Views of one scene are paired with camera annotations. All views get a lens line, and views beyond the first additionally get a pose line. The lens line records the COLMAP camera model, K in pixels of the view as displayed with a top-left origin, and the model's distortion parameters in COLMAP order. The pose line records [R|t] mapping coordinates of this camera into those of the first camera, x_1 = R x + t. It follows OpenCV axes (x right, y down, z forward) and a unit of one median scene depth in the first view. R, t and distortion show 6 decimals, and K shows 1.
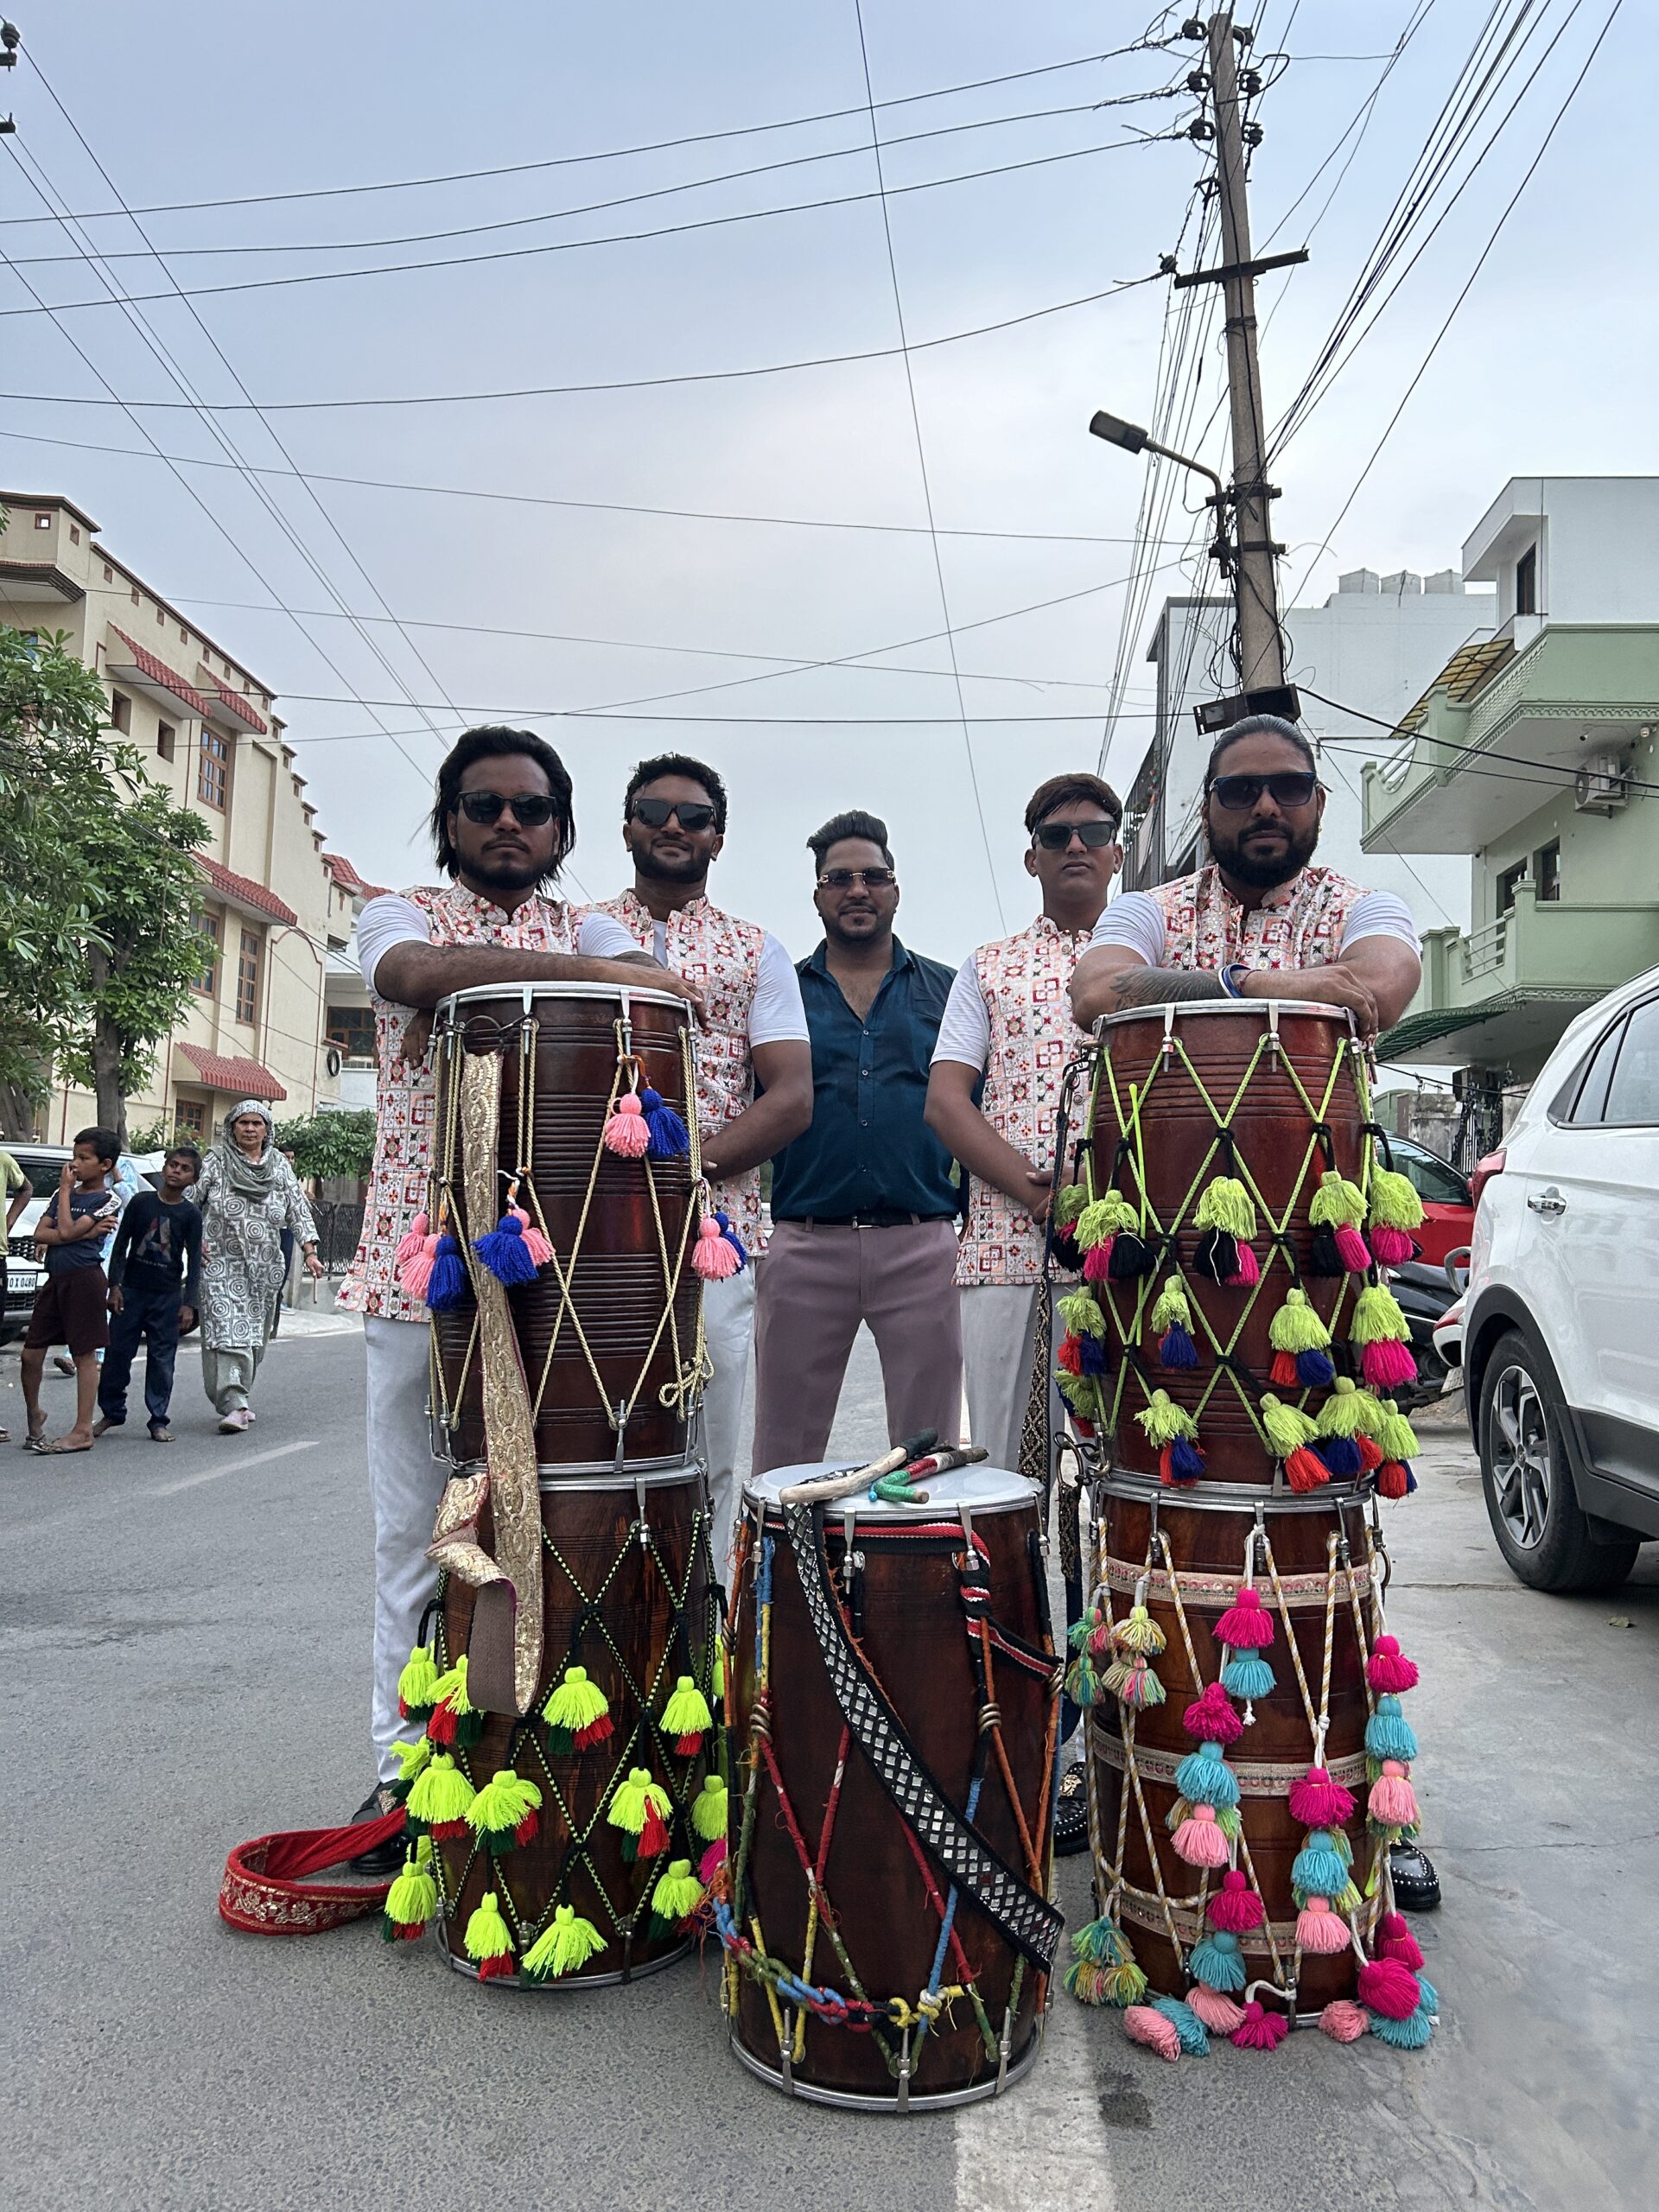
lens RADIAL K [[1649.8, 0, 833.5], [0, 1649.8, 1102.0], [0, 0, 1]] dist [-0.029300, 0.001119]
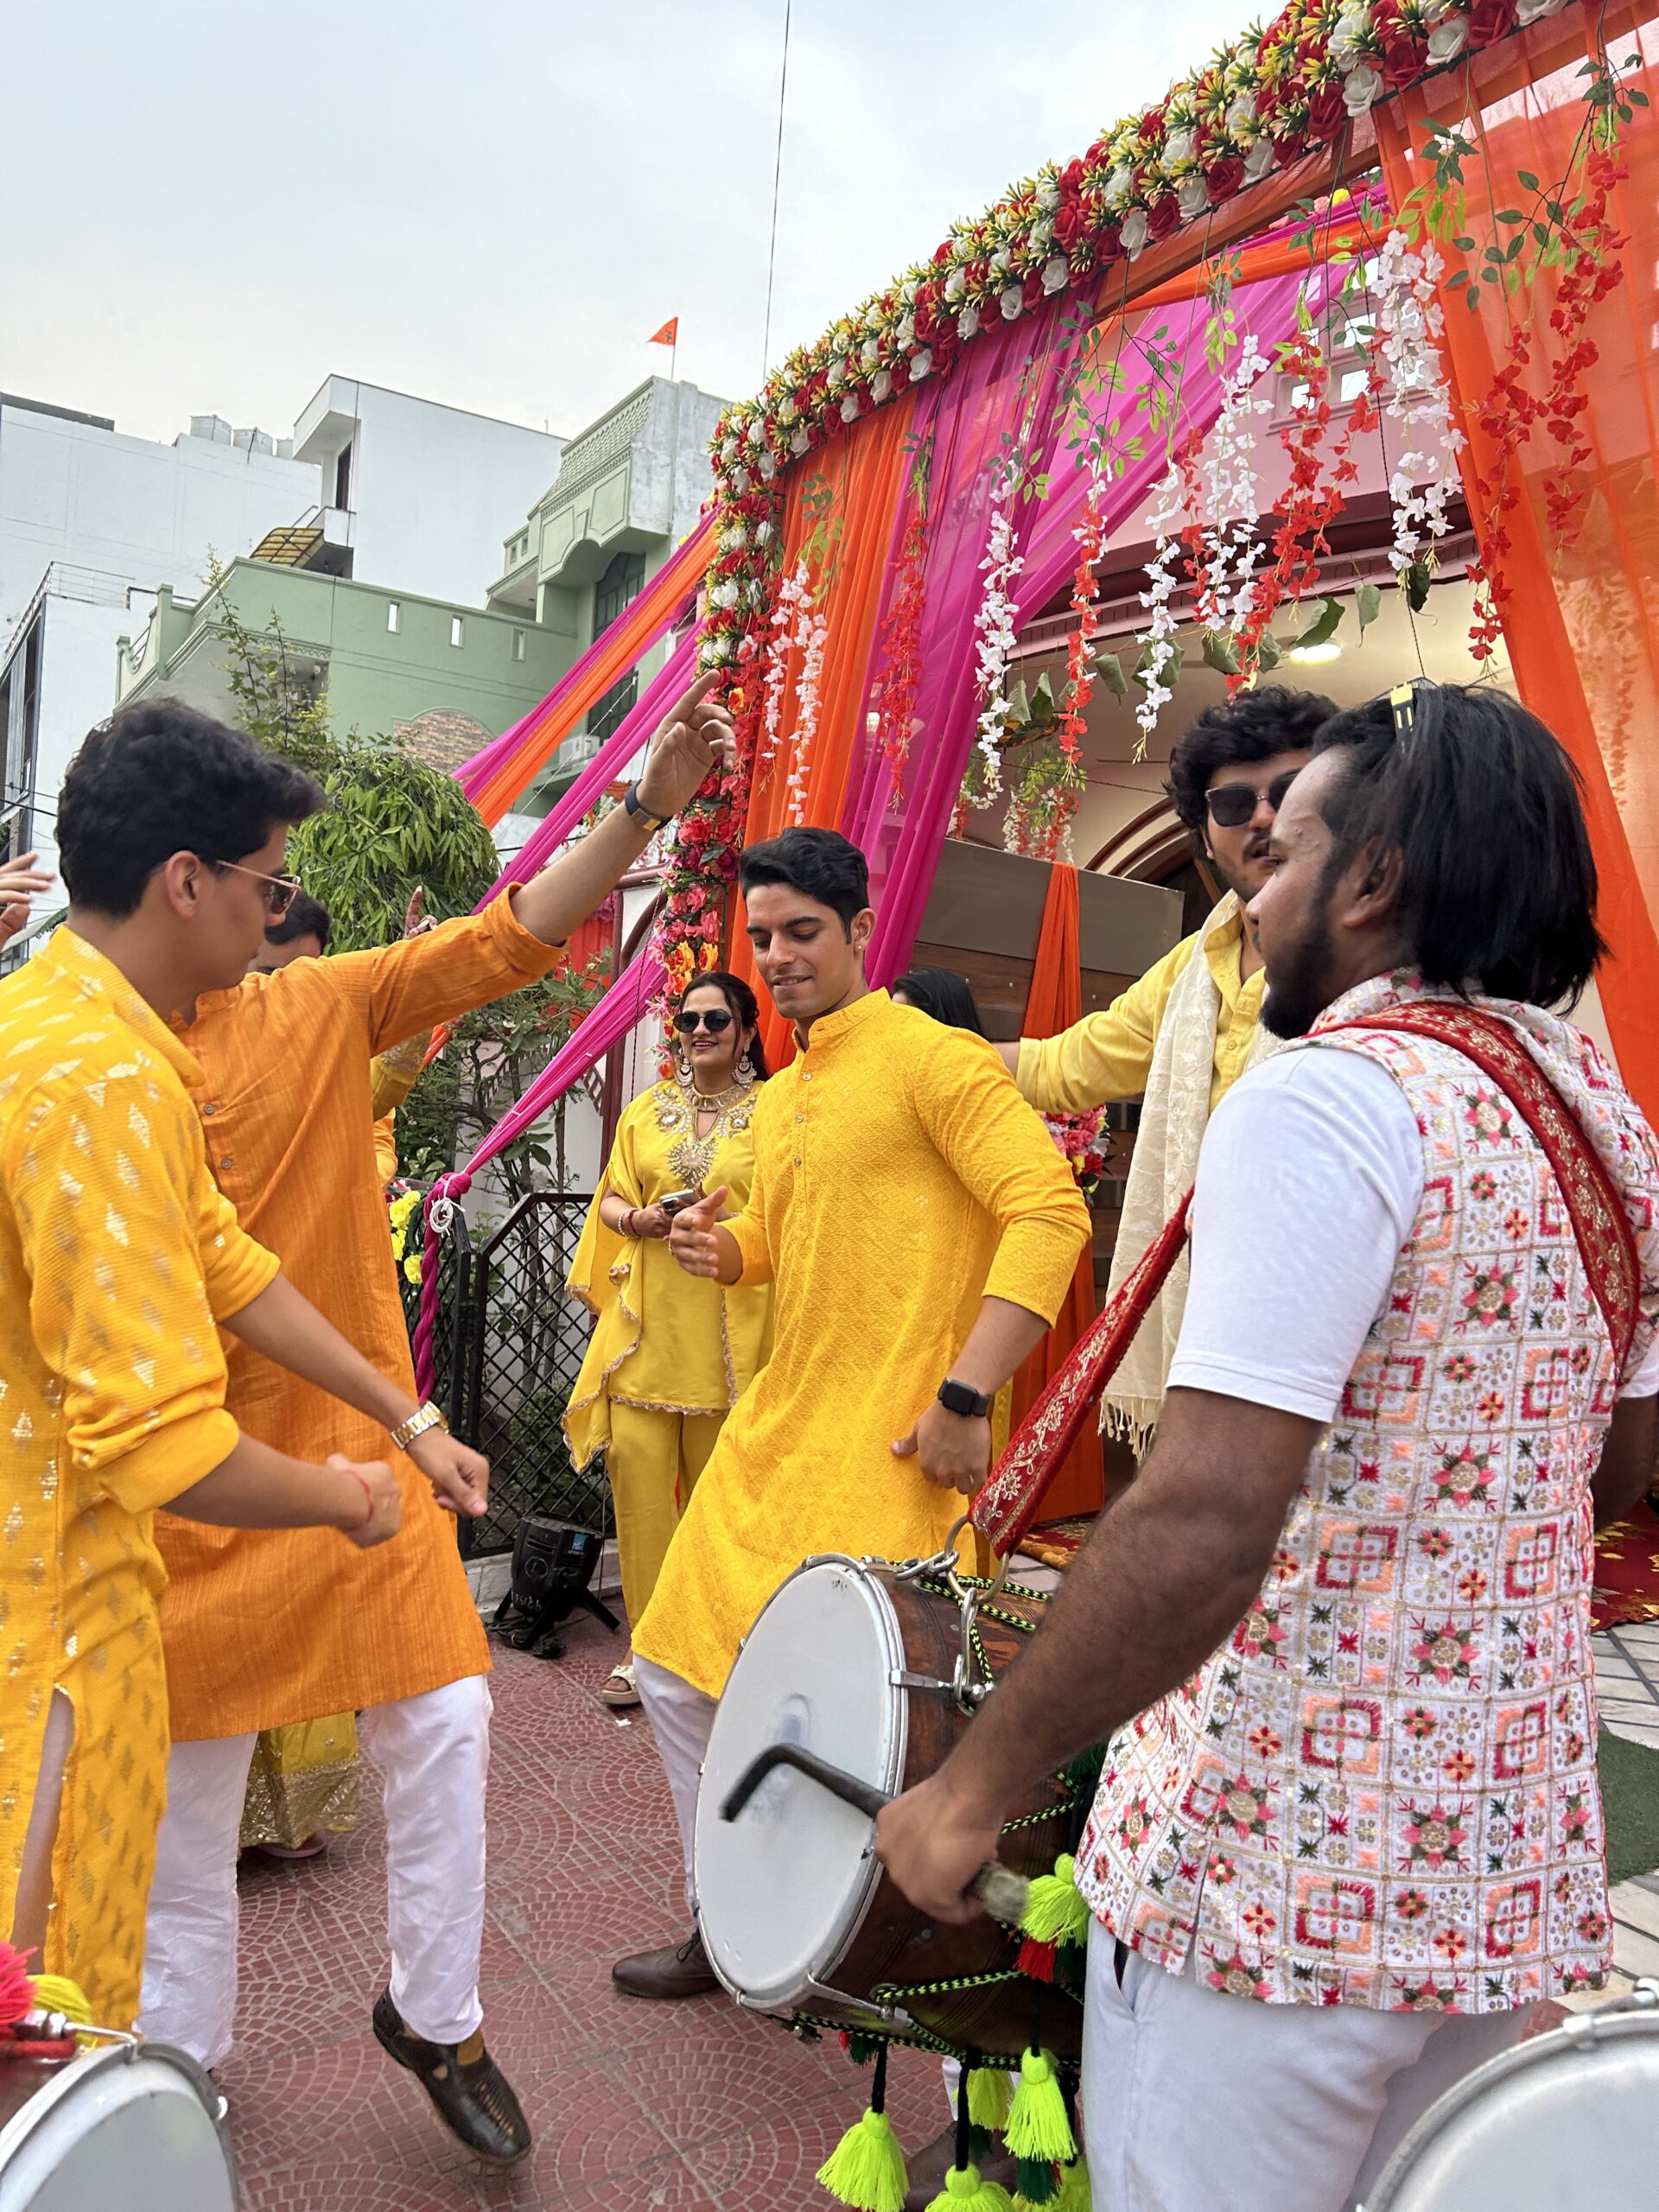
lens RADIAL K [[1649.8, 0, 846.6], [0, 1649.8, 1111.9], [0, 0, 1]] dist [-0.029300, 0.001119]
pose [[0.797895, 0.024747, 0.602288, 0.058187], [-0.088632, 0.993114, 0.076612, -0.021299], [-0.596244, -0.114511, 0.794594, -0.087253]]
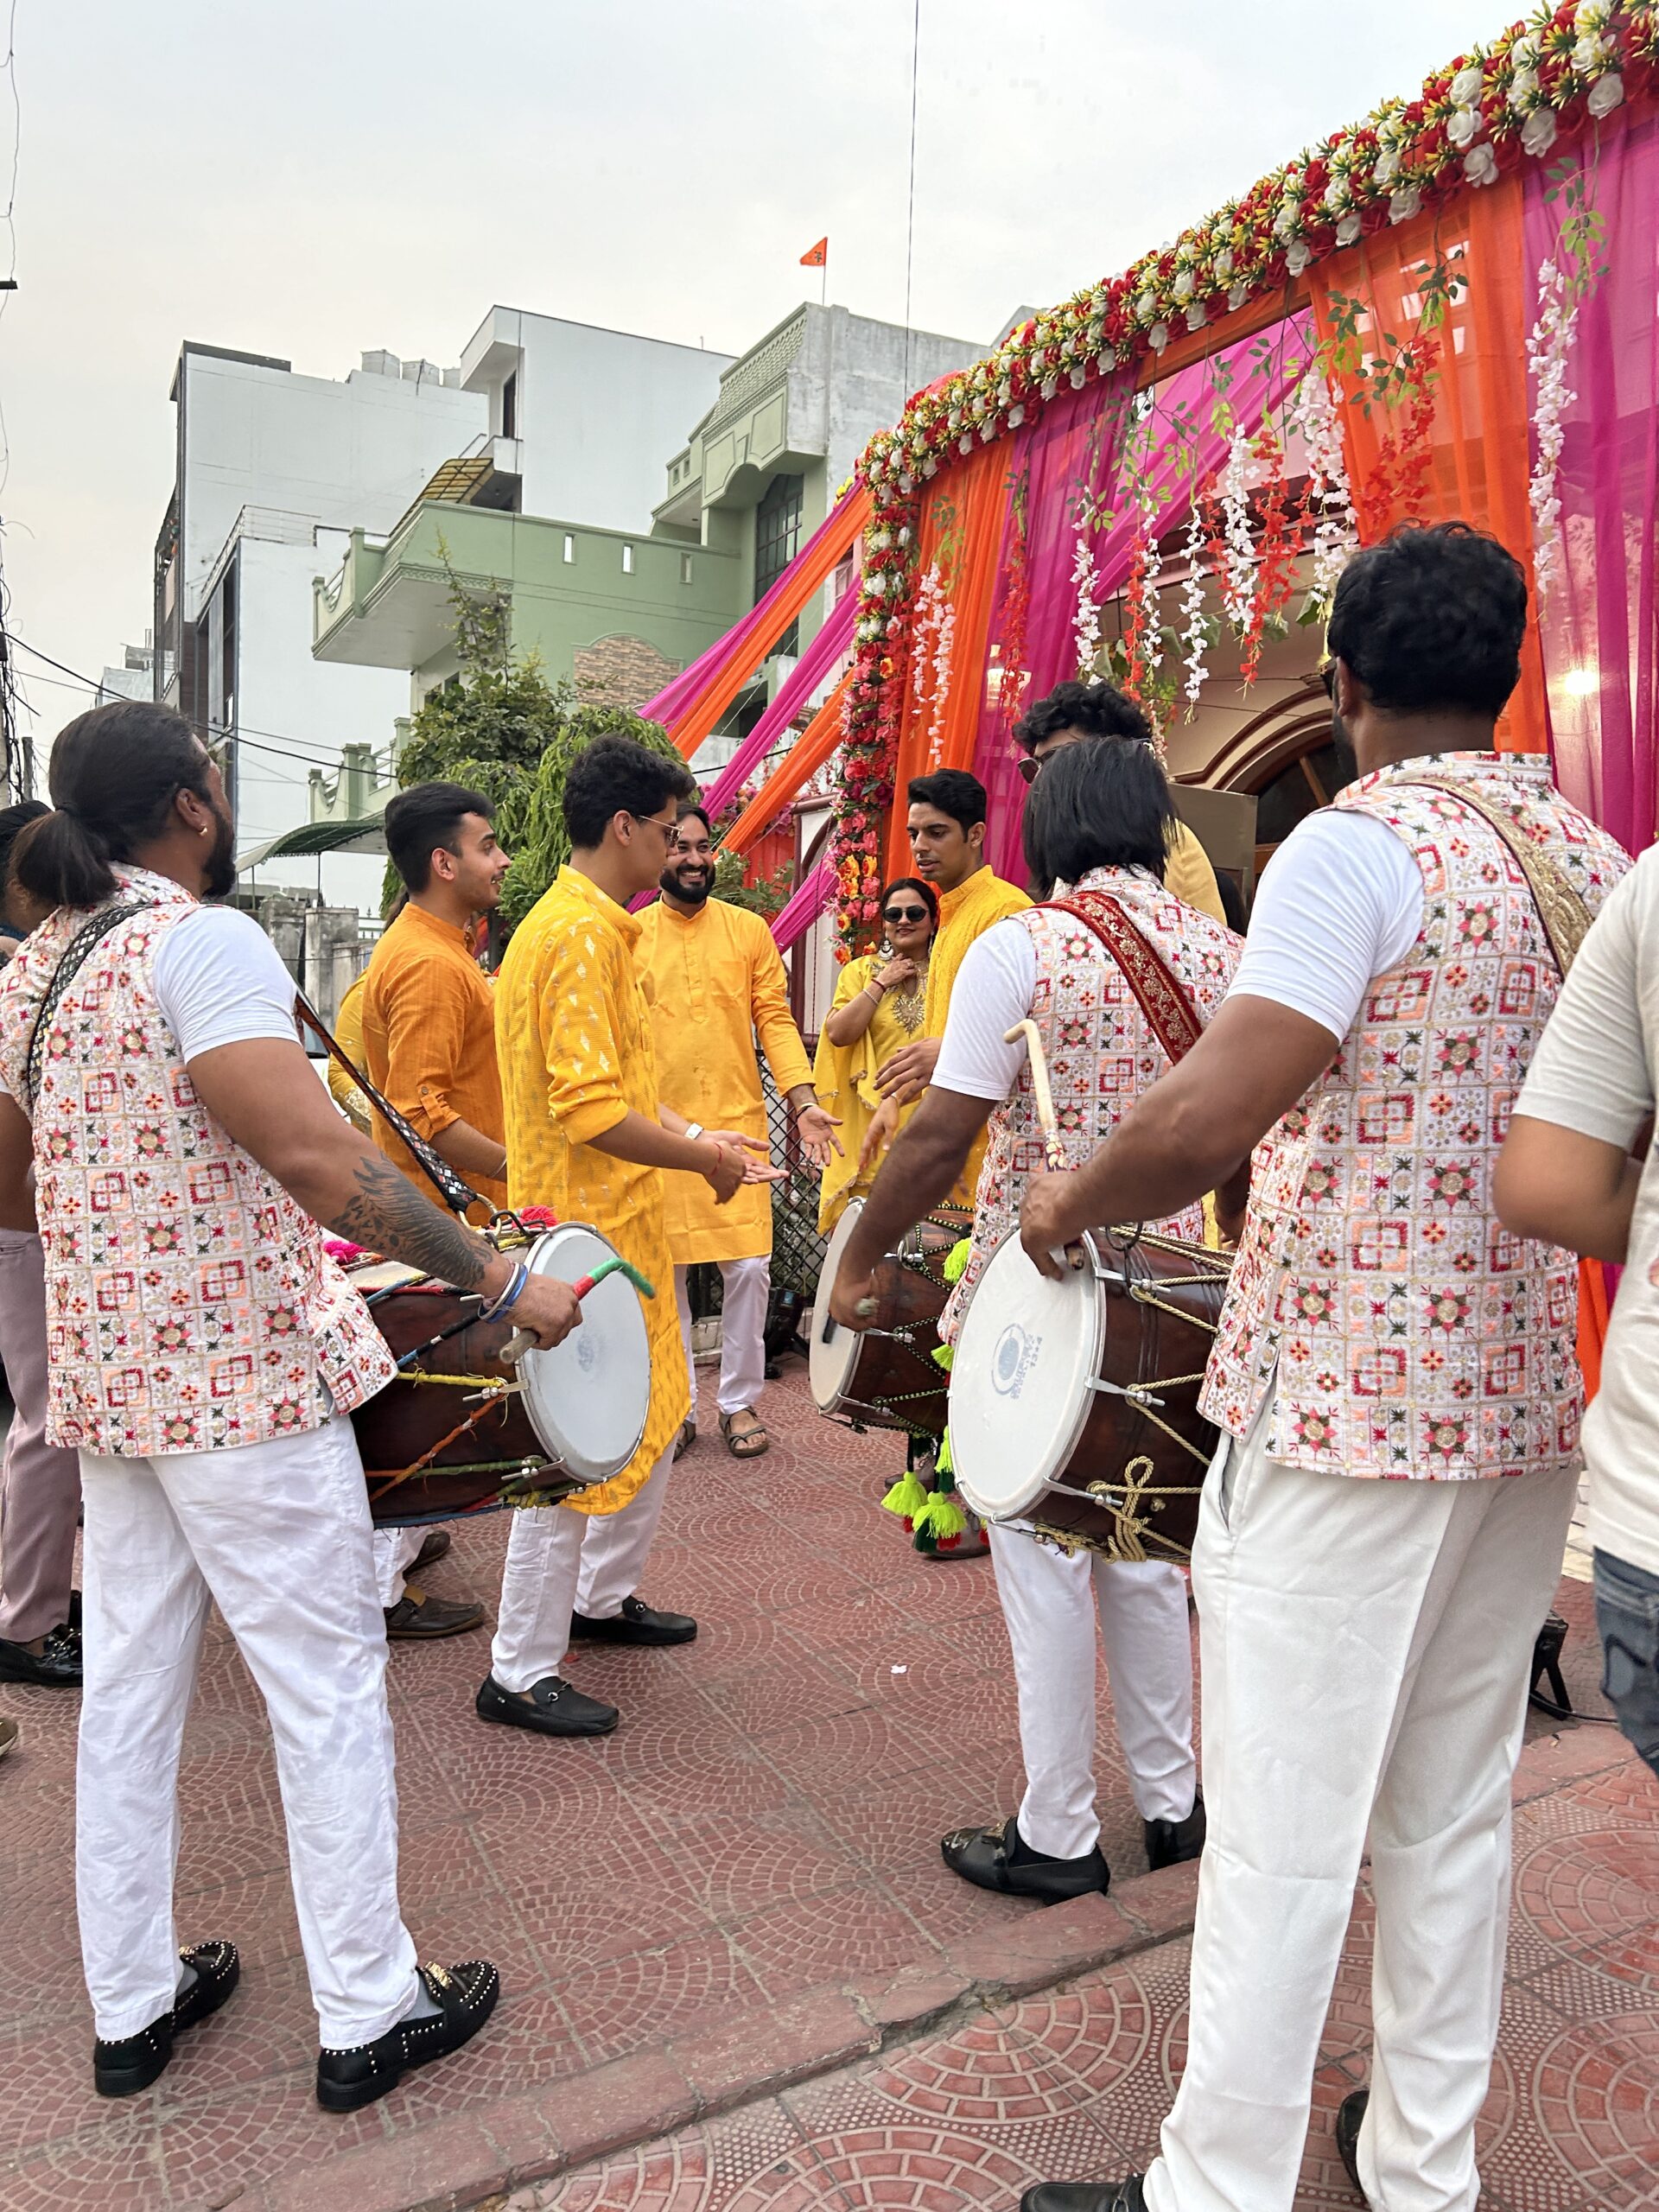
lens RADIAL K [[1649.8, 0, 829.5], [0, 1649.8, 1116.5], [0, 0, 1]] dist [-0.029300, 0.001119]
pose [[0.860905, -0.028739, 0.507954, 0.039181], [-0.053799, 0.987663, 0.147062, -0.021768], [-0.505914, -0.153934, 0.848738, -0.118328]]
